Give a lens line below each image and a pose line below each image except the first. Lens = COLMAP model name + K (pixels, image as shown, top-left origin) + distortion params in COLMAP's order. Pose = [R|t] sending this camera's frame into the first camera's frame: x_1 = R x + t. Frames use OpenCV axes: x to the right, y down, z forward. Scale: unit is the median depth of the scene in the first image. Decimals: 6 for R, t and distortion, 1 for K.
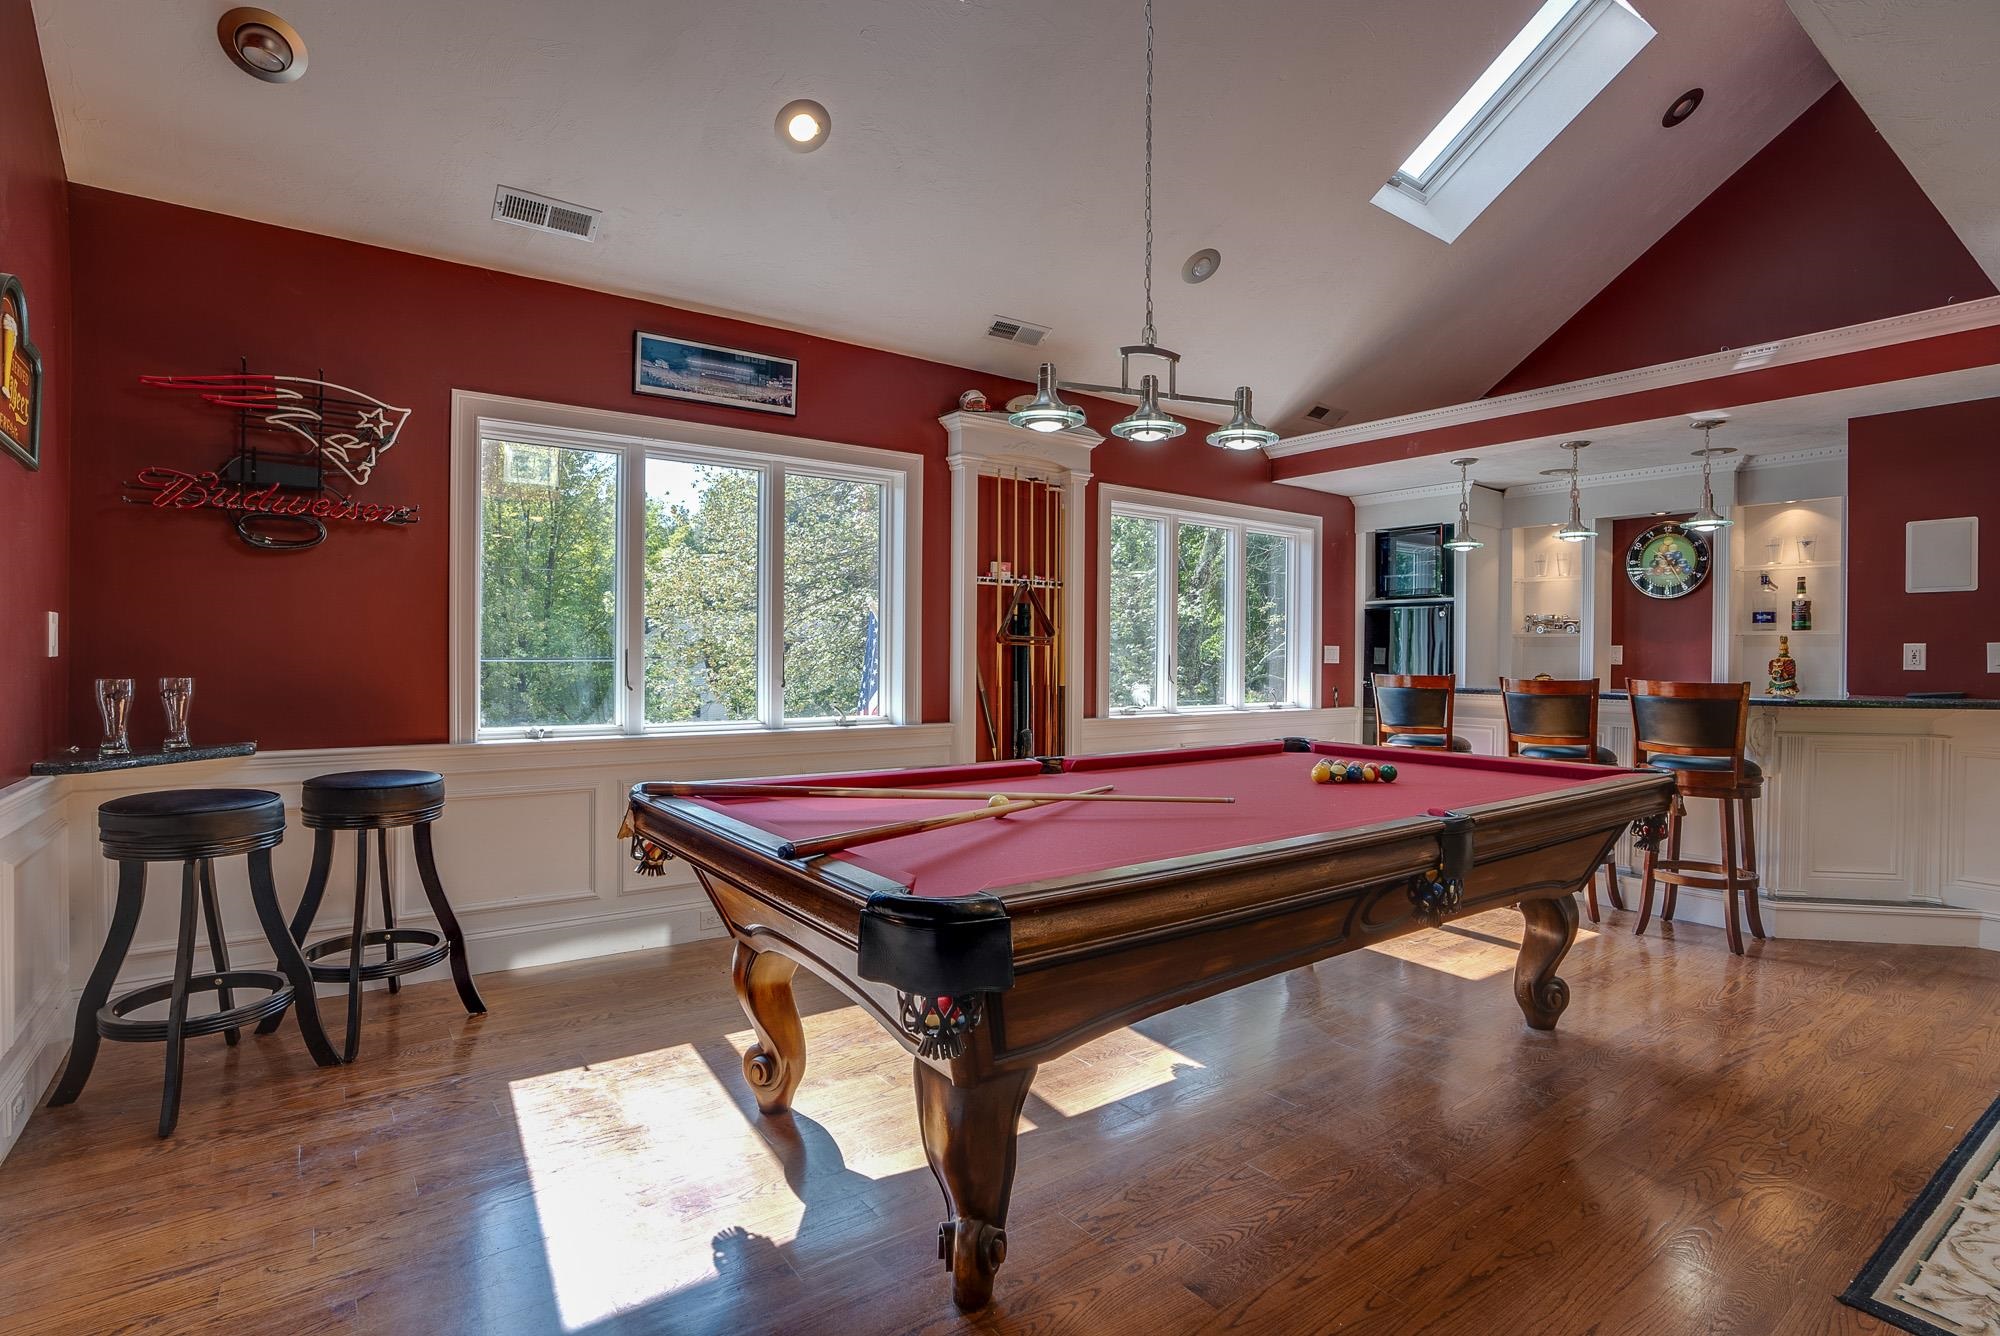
lens RADIAL K [[1019.5, 0, 1011.6], [0, 1019.5, 659.1], [0, 0, 1]] dist [-0.078123, 0.039529]
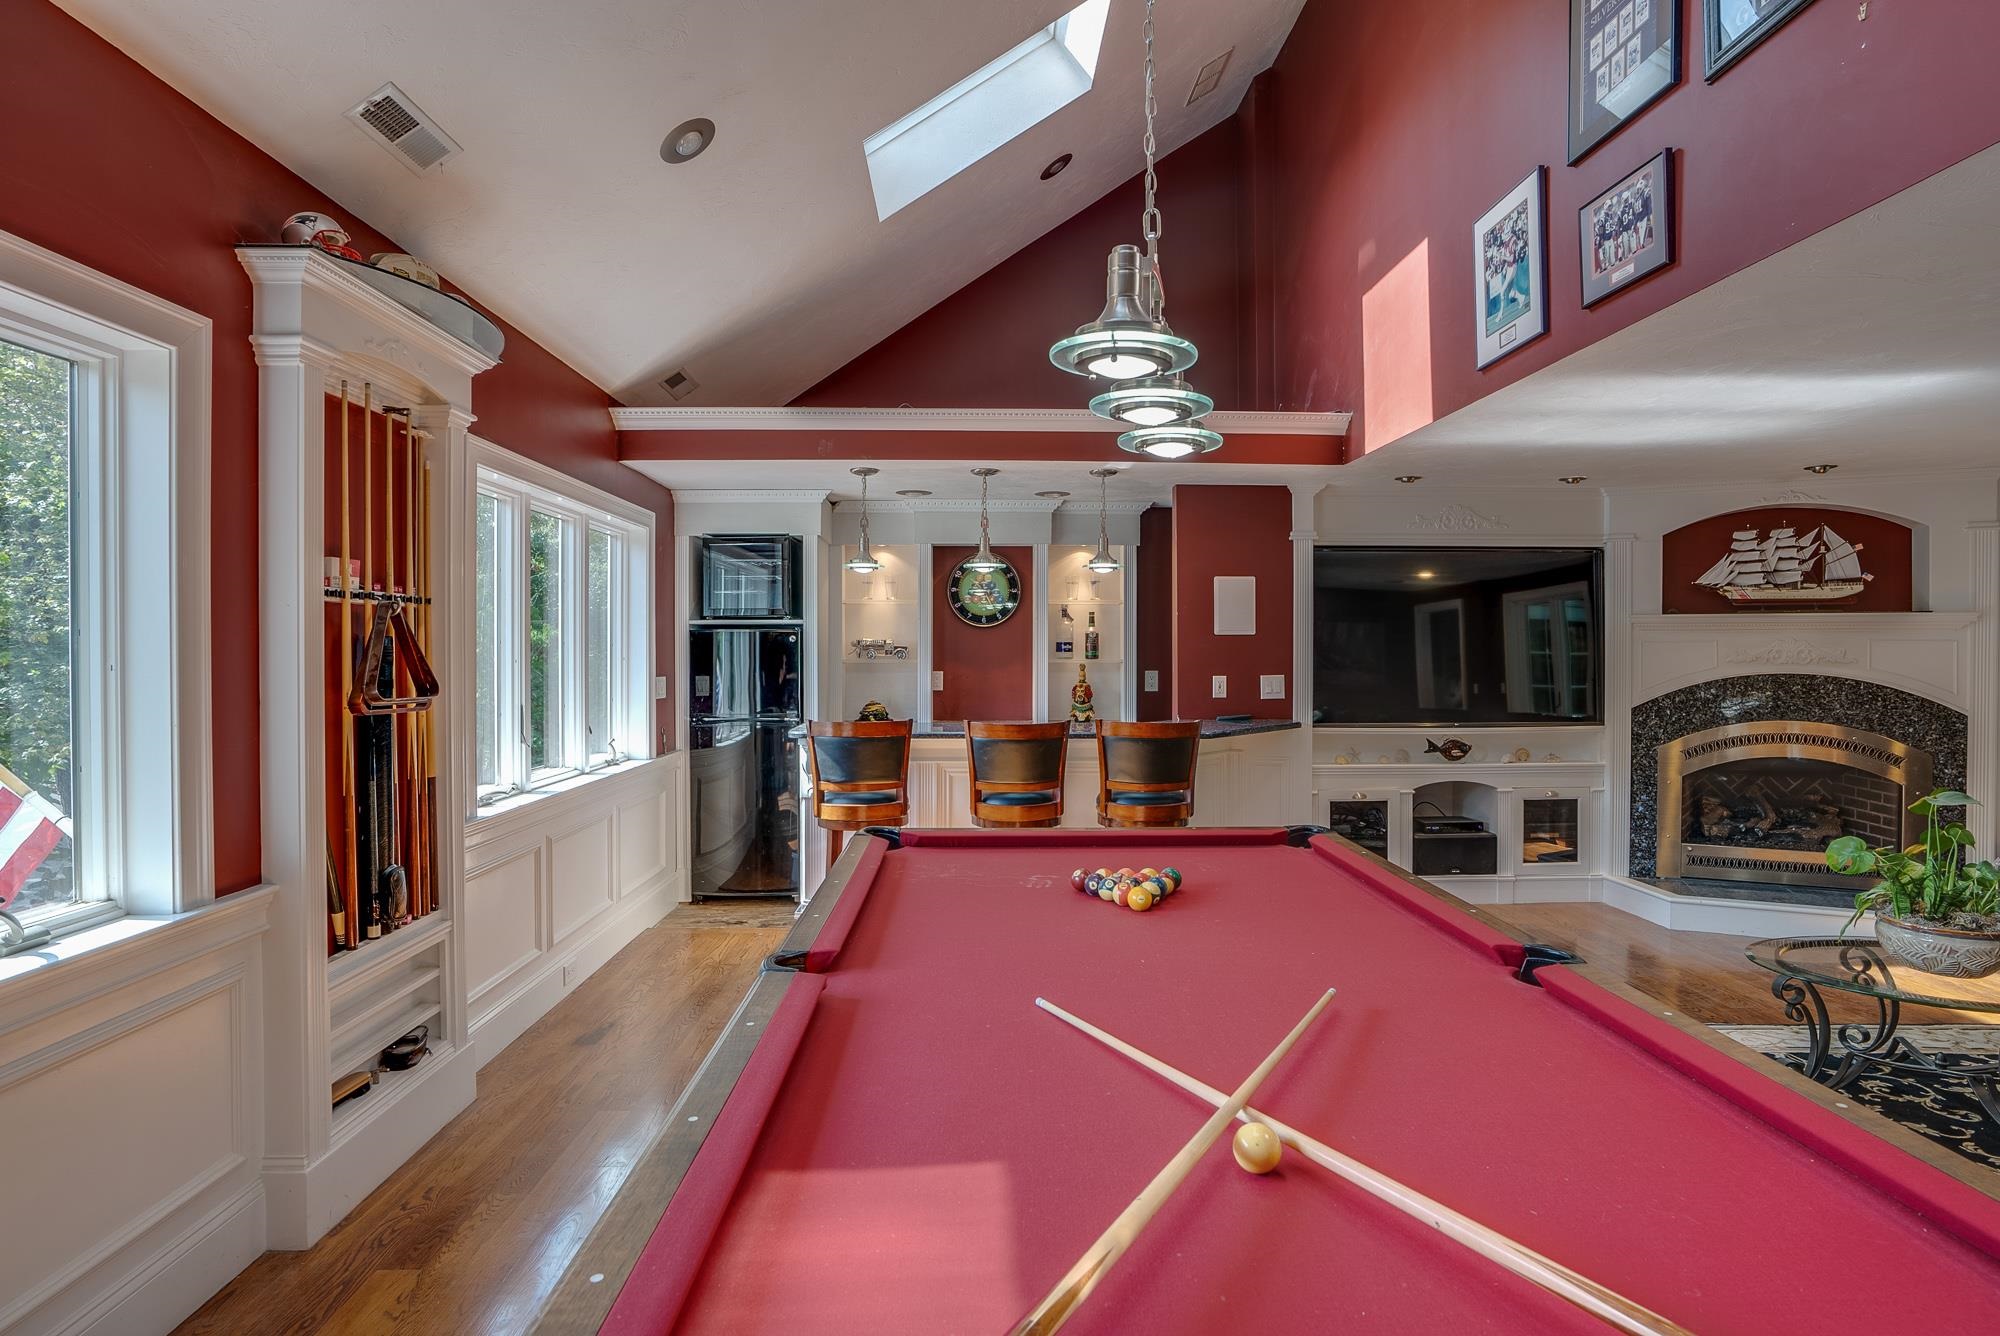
lens RADIAL K [[1019.5, 0, 1011.6], [0, 1019.5, 659.1], [0, 0, 1]] dist [-0.078123, 0.039529]
pose [[0.567809, -0.014979, 0.823024, -0.225824], [0.004023, 0.999873, 0.015421, -0.047546], [-0.823150, -0.005445, 0.567797, 0.404900]]
